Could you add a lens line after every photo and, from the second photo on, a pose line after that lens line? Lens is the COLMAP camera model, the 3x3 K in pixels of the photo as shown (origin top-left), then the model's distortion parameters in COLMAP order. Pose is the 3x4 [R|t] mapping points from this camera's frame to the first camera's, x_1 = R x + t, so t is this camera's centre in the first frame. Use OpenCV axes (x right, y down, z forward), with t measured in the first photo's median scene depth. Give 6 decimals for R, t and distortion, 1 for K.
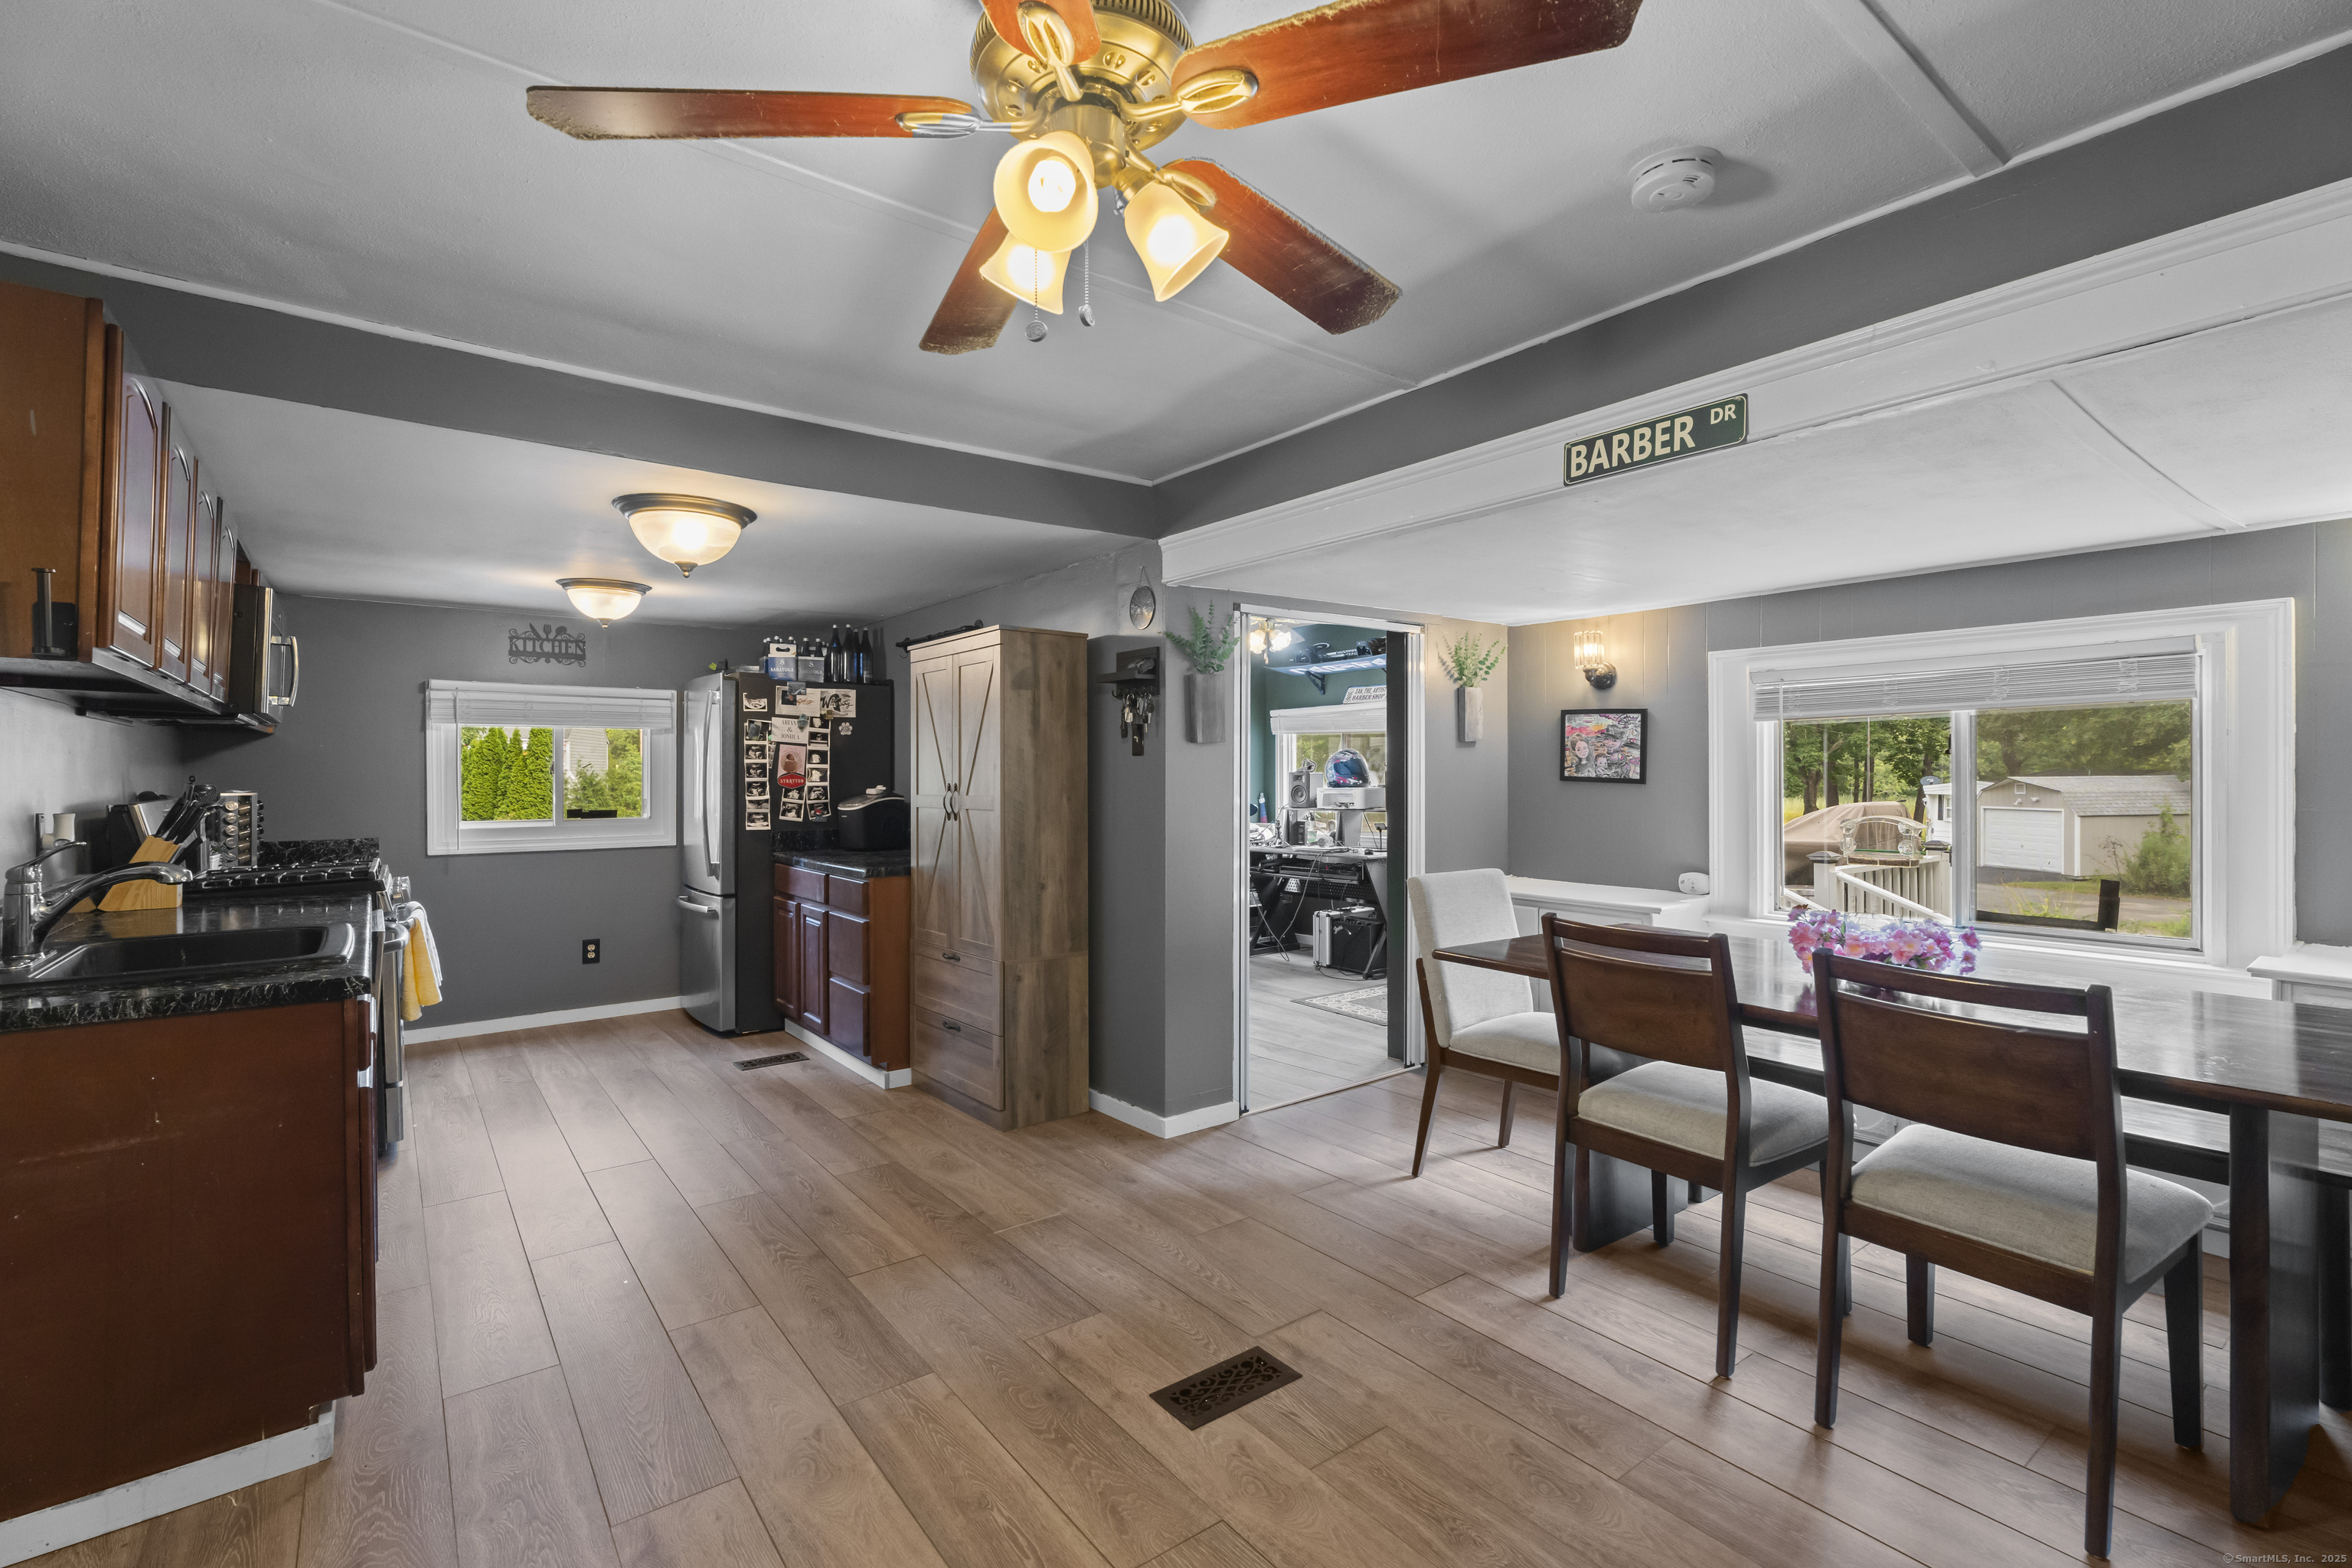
lens RADIAL K [[1044.7, 0, 1167.1], [0, 1044.7, 775.4], [0, 0, 1]] dist [-0.000241, 0.000421]
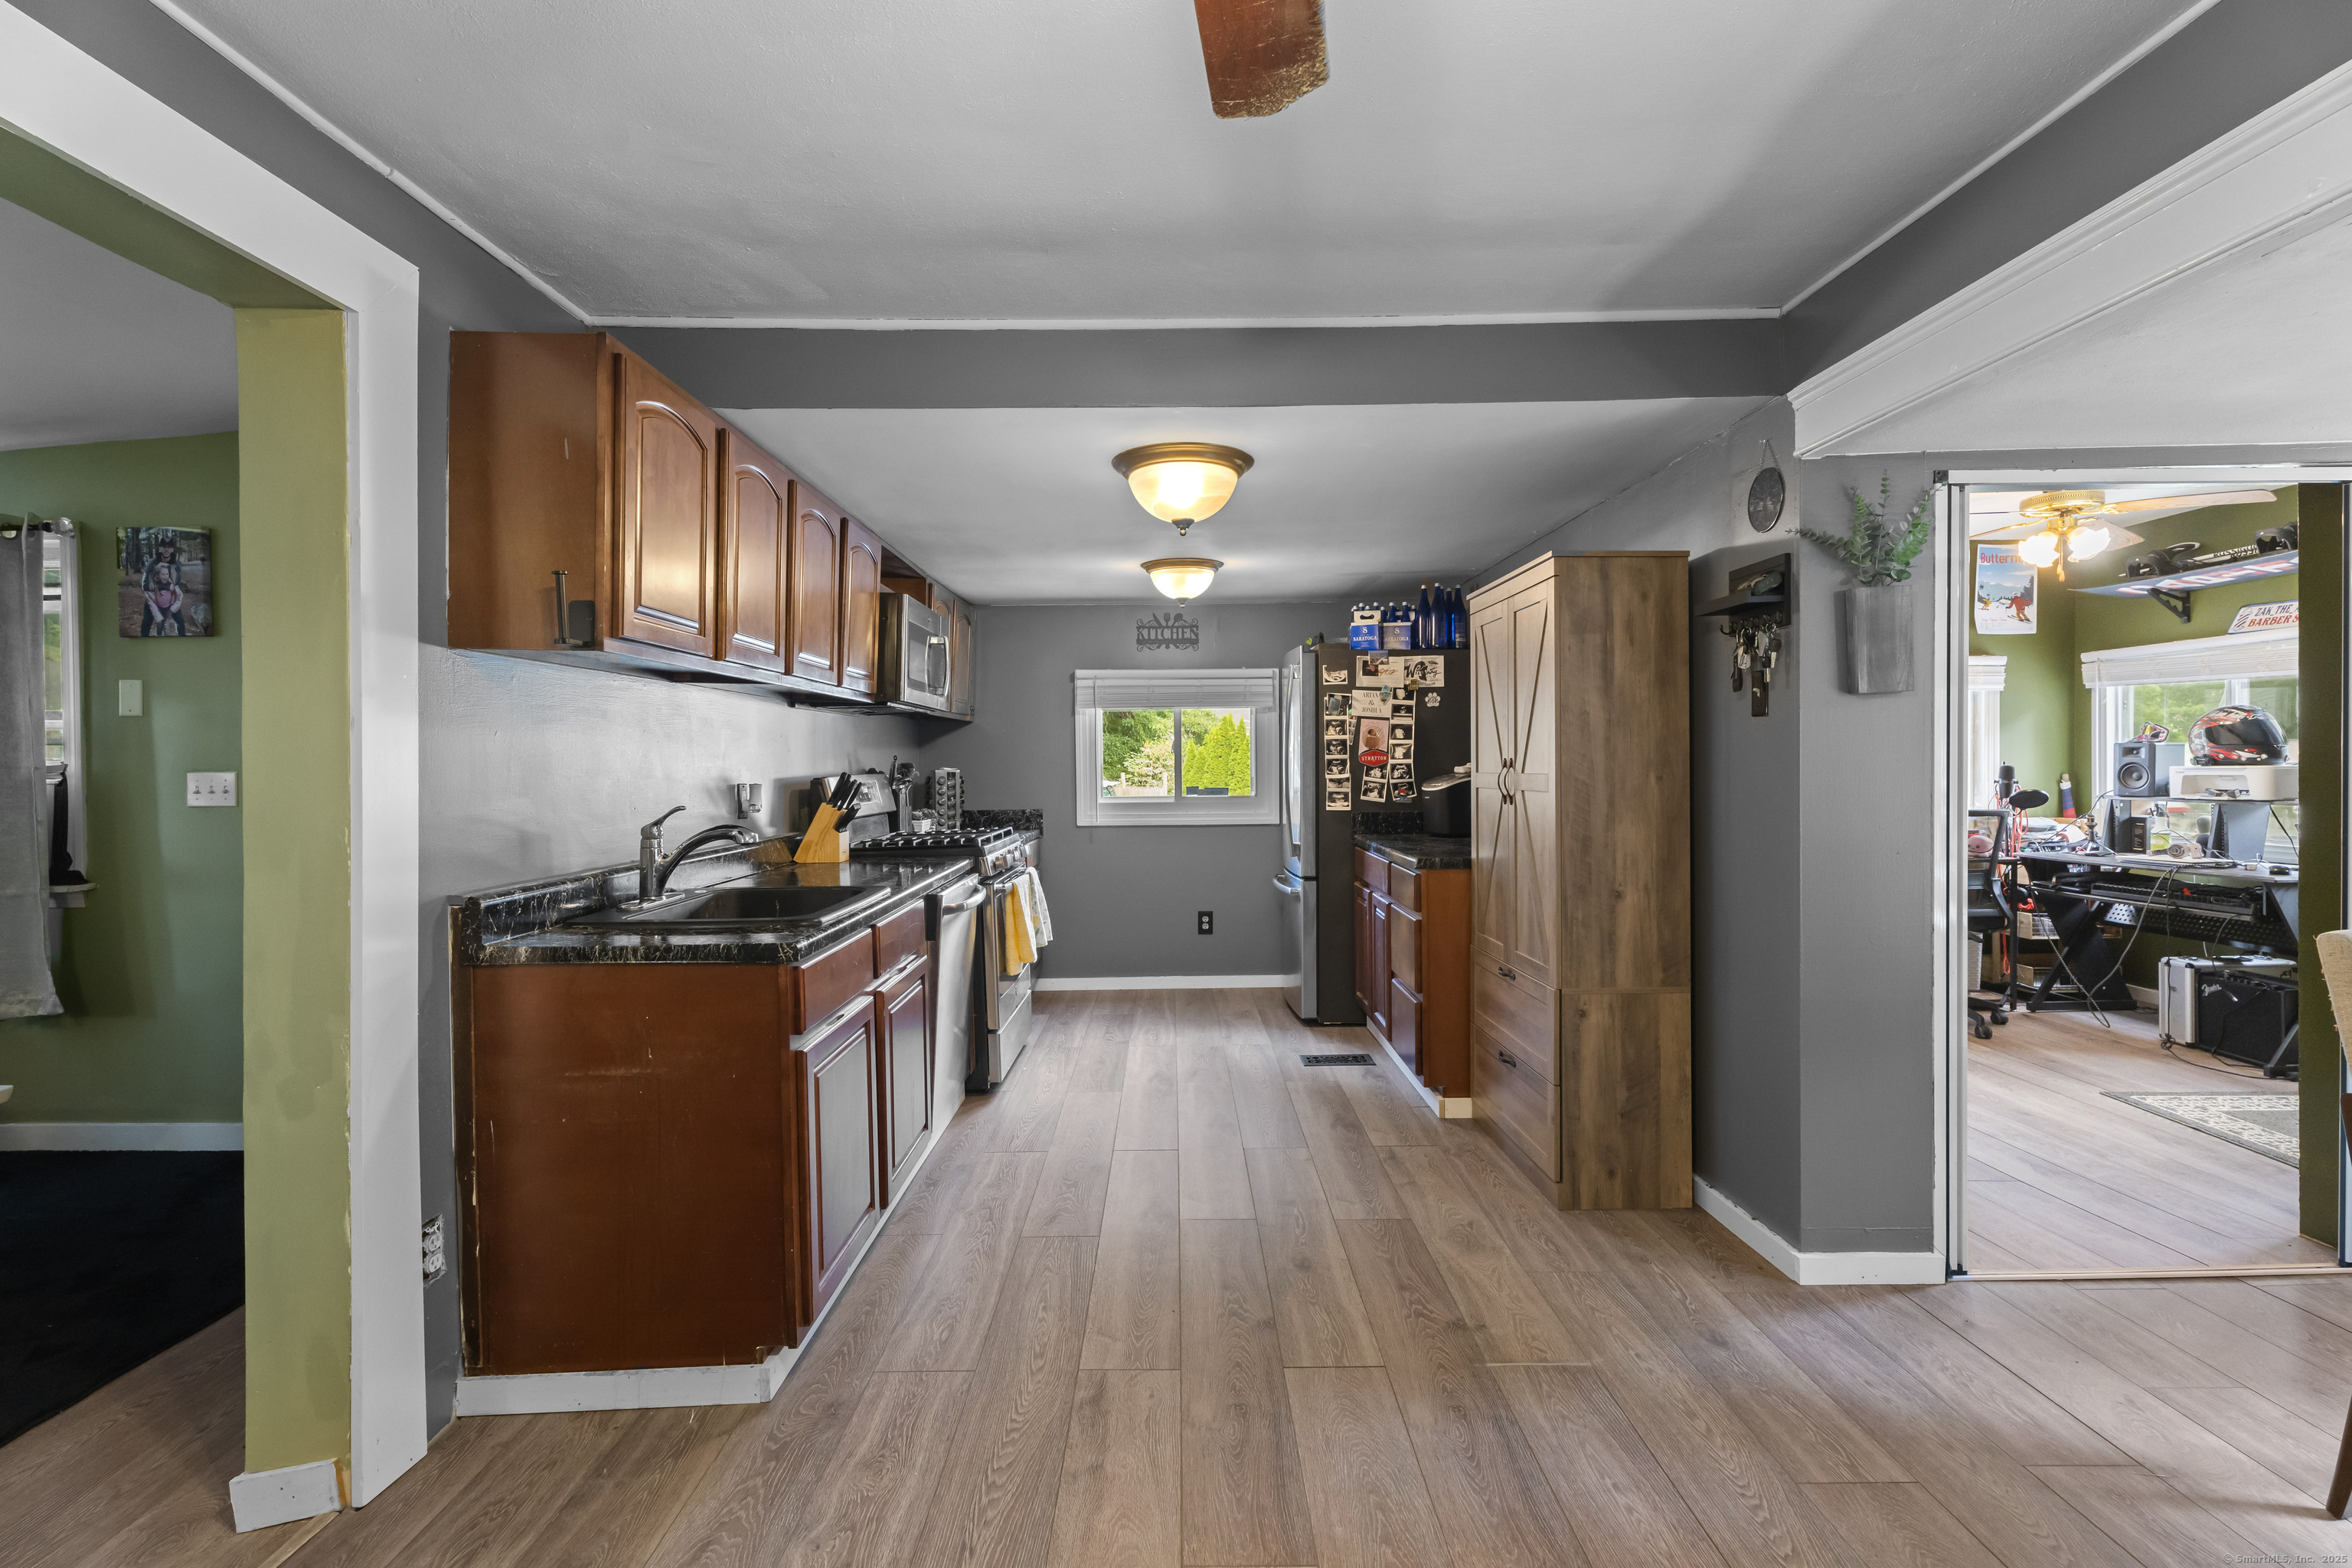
lens RADIAL K [[1044.7, 0, 1173.9], [0, 1044.7, 767.4], [0, 0, 1]] dist [-0.000241, 0.000421]
pose [[0.799124, -0.000494, -0.601166, 0.075386], [0.006286, 0.999952, 0.007534, 0.007301], [0.601134, -0.009800, 0.799088, 0.209869]]
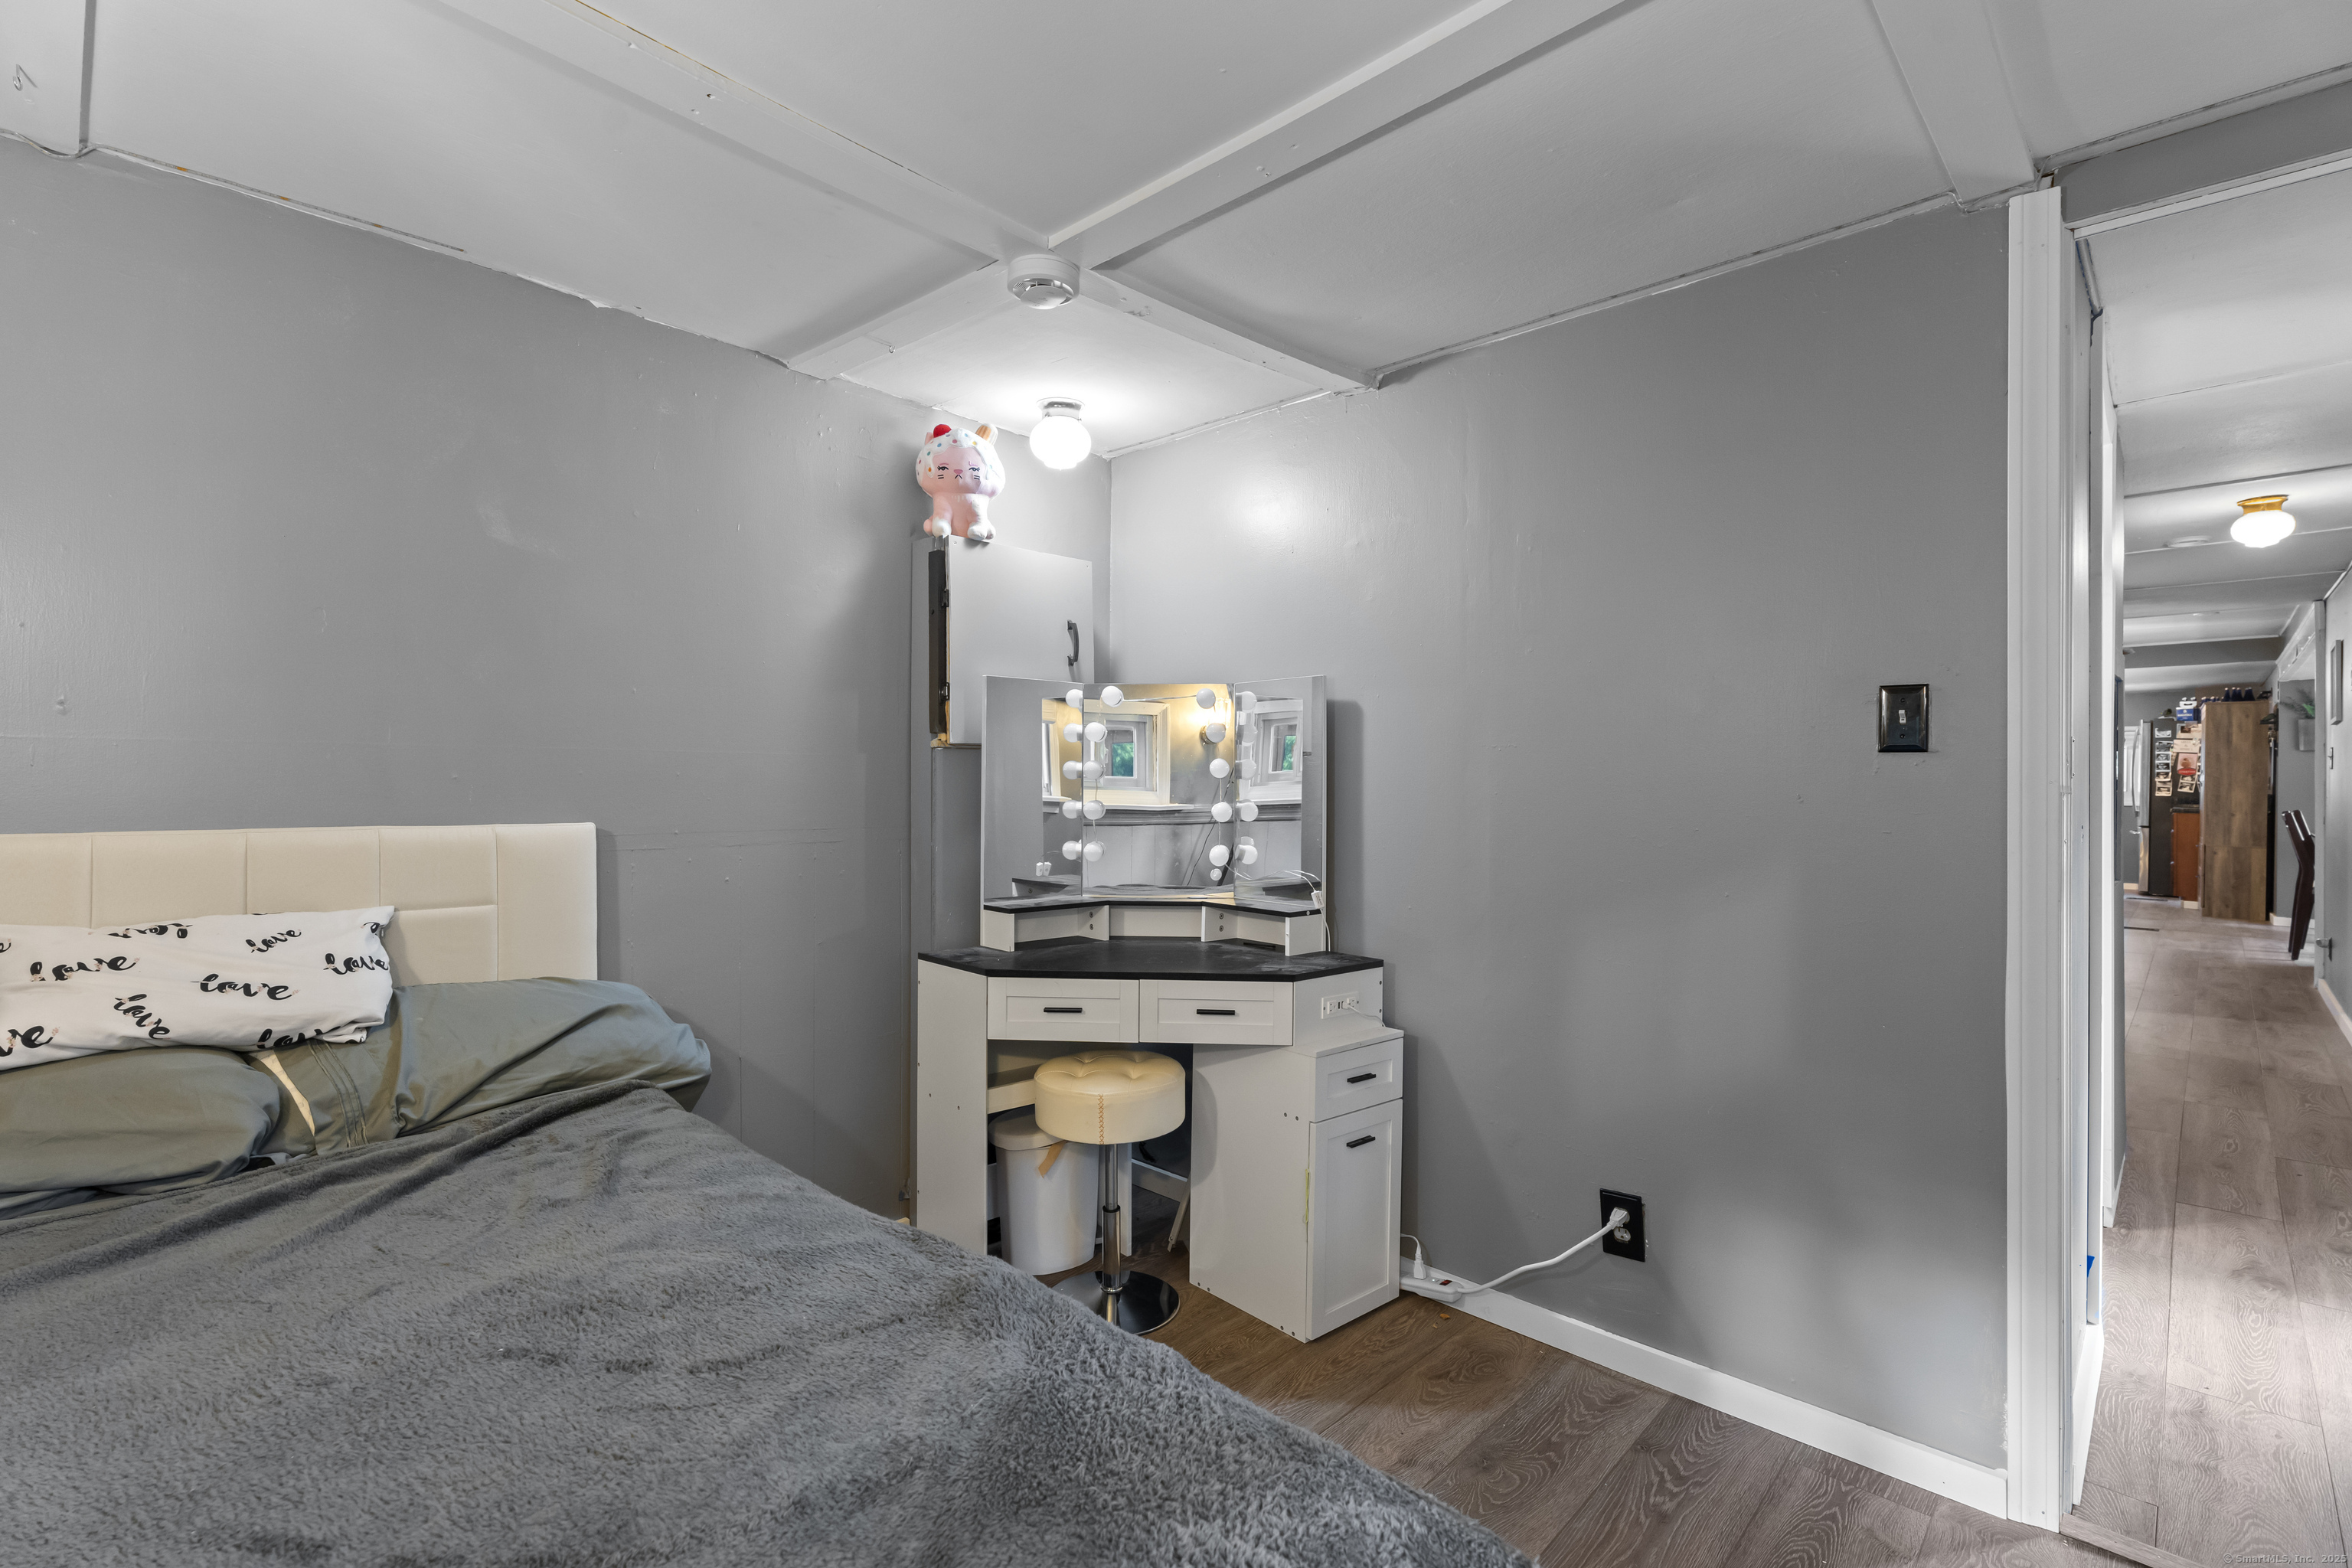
lens RADIAL K [[1044.7, 0, 1182.5], [0, 1044.7, 787.3], [0, 0, 1]] dist [-0.000241, 0.000421]
pose [[0.154497, 0.007421, -0.987965, 1.753231], [-0.004621, 0.999966, 0.006788, 0.041247], [0.987982, 0.003517, 0.154526, -1.589319]]
